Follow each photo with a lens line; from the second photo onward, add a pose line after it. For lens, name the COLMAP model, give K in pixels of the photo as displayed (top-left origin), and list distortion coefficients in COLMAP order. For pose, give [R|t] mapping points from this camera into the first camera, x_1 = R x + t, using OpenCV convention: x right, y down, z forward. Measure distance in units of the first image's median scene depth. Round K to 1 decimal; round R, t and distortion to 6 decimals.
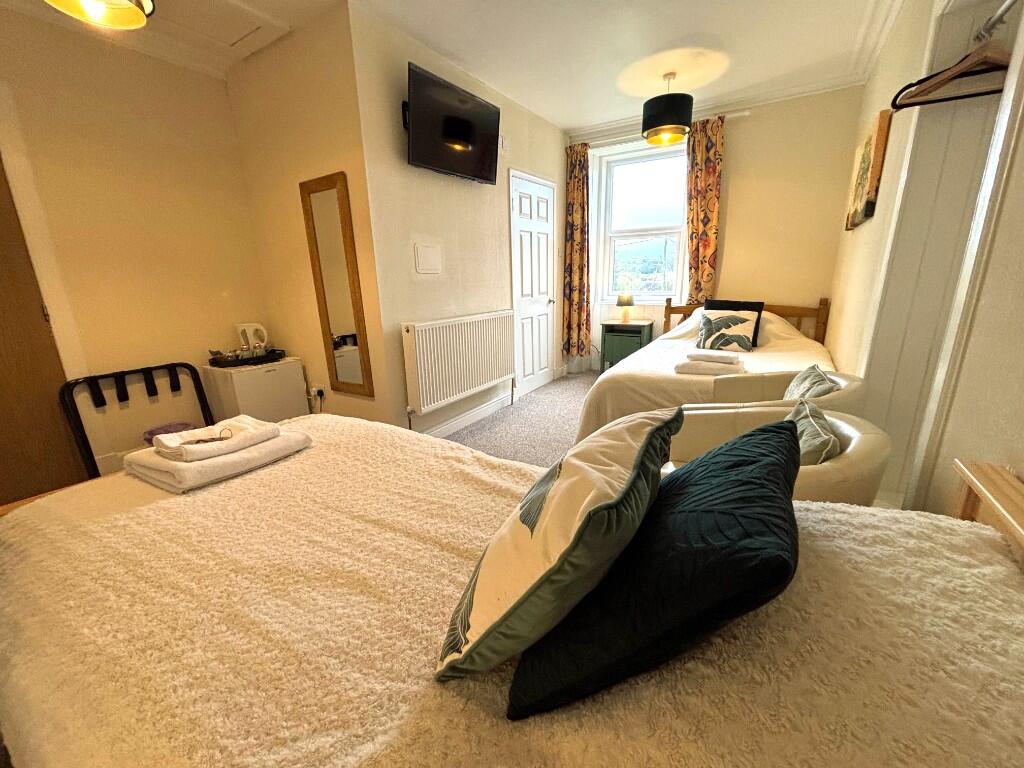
lens RADIAL K [[416.2, 0, 512.0], [0, 416.2, 384.0], [0, 0, 1]] dist [0.000705, -0.000087]
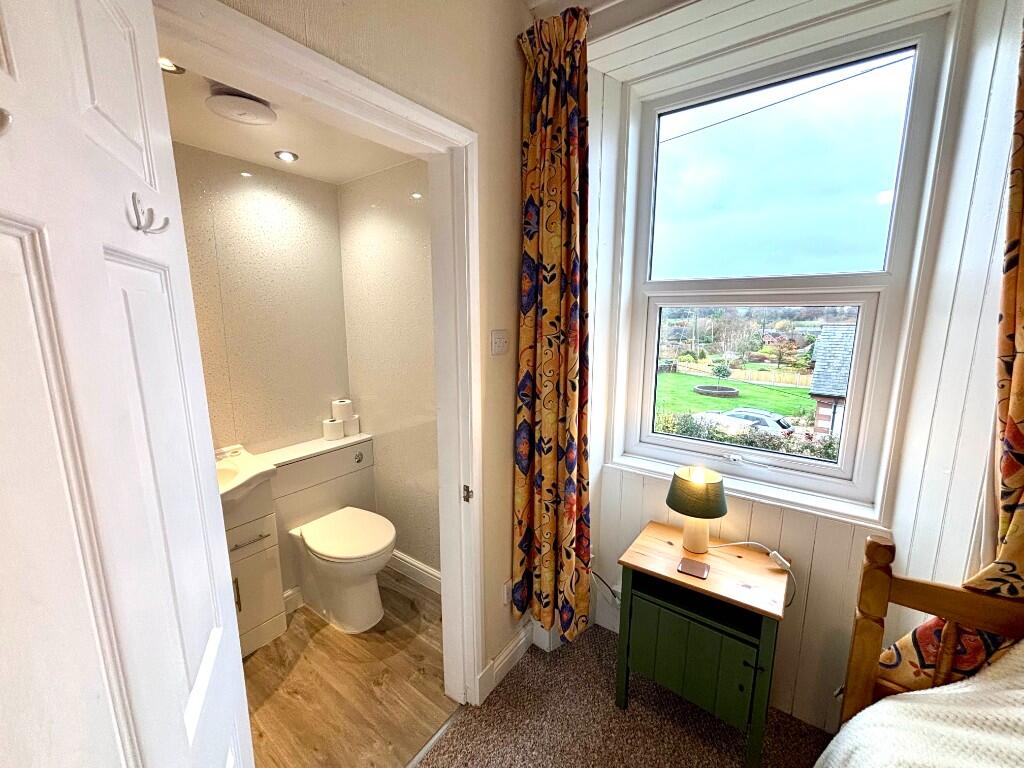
lens RADIAL K [[416.2, 0, 512.0], [0, 416.2, 384.0], [0, 0, 1]] dist [0.000705, -0.000087]
pose [[0.998591, 0.029656, -0.044013, 0.140461], [-0.033003, 0.996456, -0.077370, -0.256383], [0.041563, 0.078714, 0.996030, 0.663182]]
